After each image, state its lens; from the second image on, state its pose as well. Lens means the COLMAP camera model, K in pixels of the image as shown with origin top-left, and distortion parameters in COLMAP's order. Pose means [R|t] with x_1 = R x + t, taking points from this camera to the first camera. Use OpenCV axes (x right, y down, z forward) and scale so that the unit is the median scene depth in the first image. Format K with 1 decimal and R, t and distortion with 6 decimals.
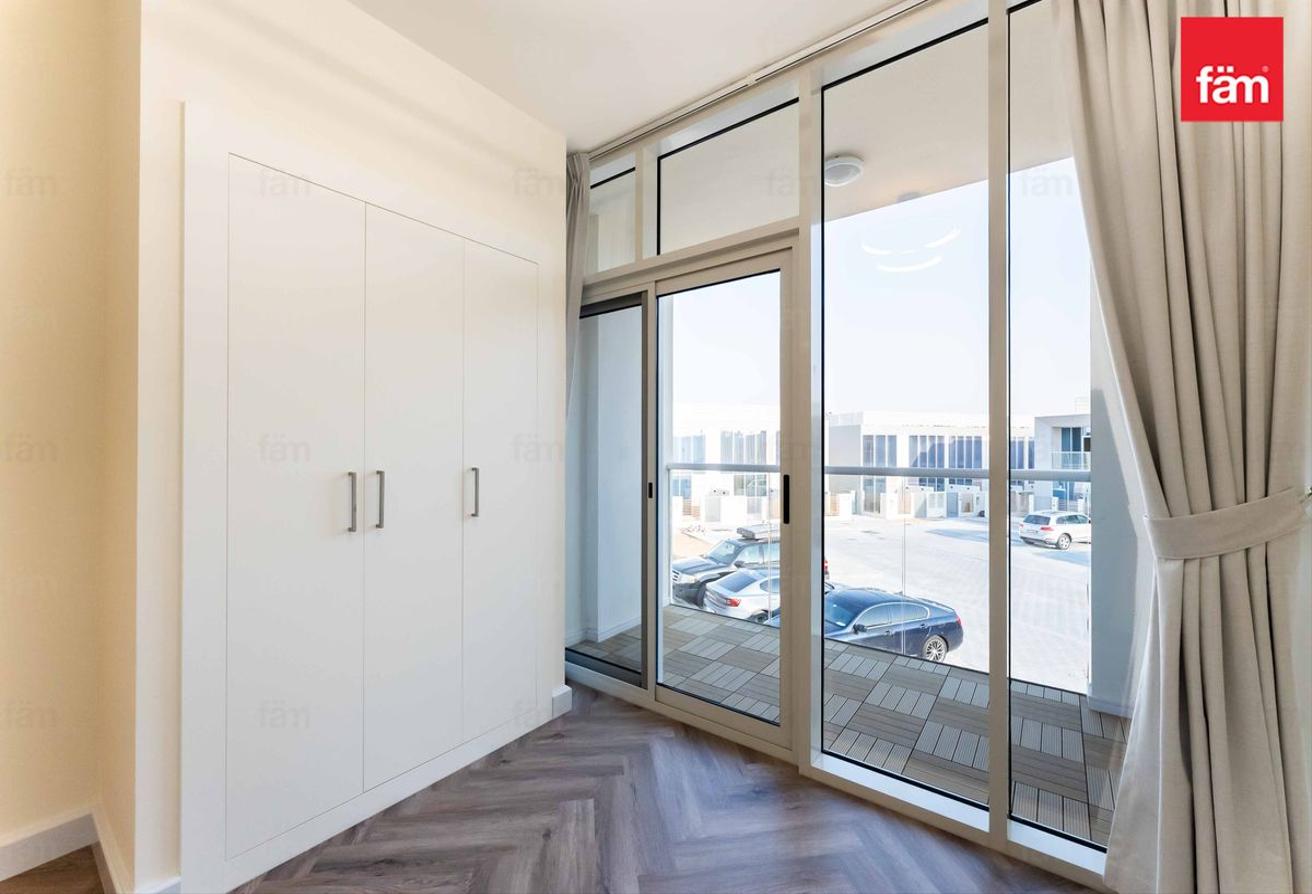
lens RADIAL K [[530.2, 0, 647.9], [0, 530.2, 451.2], [0, 0, 1]] dist [0.002265, 0.000378]
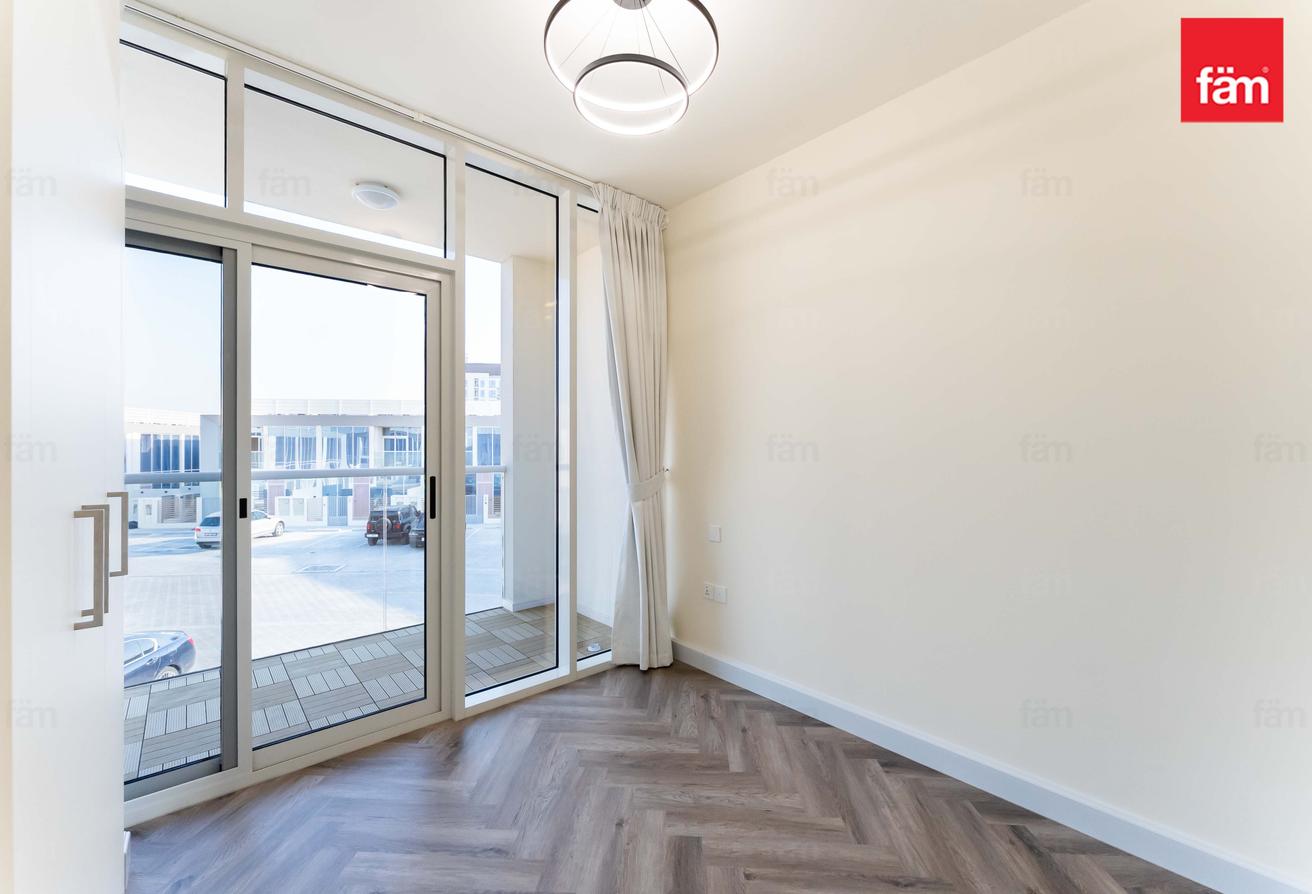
lens RADIAL K [[530.2, 0, 654.3], [0, 530.2, 453.8], [0, 0, 1]] dist [0.002265, 0.000378]
pose [[0.193940, -0.012007, 0.980940, -0.147879], [0.005590, 0.999922, 0.011135, -0.002687], [-0.980998, 0.003324, 0.193992, 0.058215]]
